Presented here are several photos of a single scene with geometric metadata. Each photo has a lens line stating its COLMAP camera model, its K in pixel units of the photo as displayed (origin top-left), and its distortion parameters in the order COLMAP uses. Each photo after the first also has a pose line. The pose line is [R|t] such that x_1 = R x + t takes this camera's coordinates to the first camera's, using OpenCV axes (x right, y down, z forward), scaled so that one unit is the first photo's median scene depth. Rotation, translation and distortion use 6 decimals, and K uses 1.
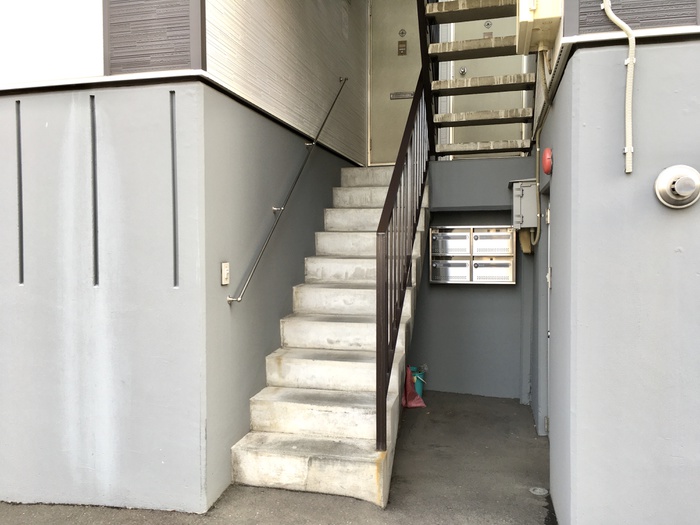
lens RADIAL K [[597.5, 0, 349.2], [0, 597.5, 261.3], [0, 0, 1]] dist [0.030613, -0.037483]
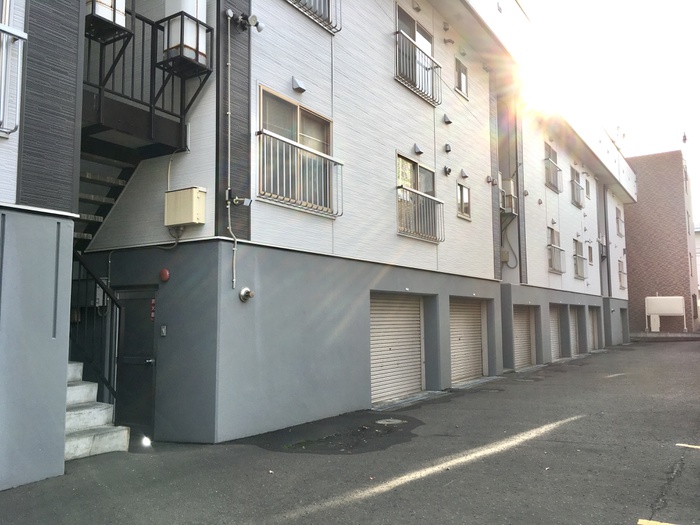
lens RADIAL K [[597.5, 0, 351.7], [0, 597.5, 260.5], [0, 0, 1]] dist [0.030613, -0.037483]
pose [[0.308605, 0.093878, 0.946546, -1.604081], [0.038331, 0.993082, -0.110991, 0.044484], [-0.950418, 0.070534, 0.302871, -0.298437]]
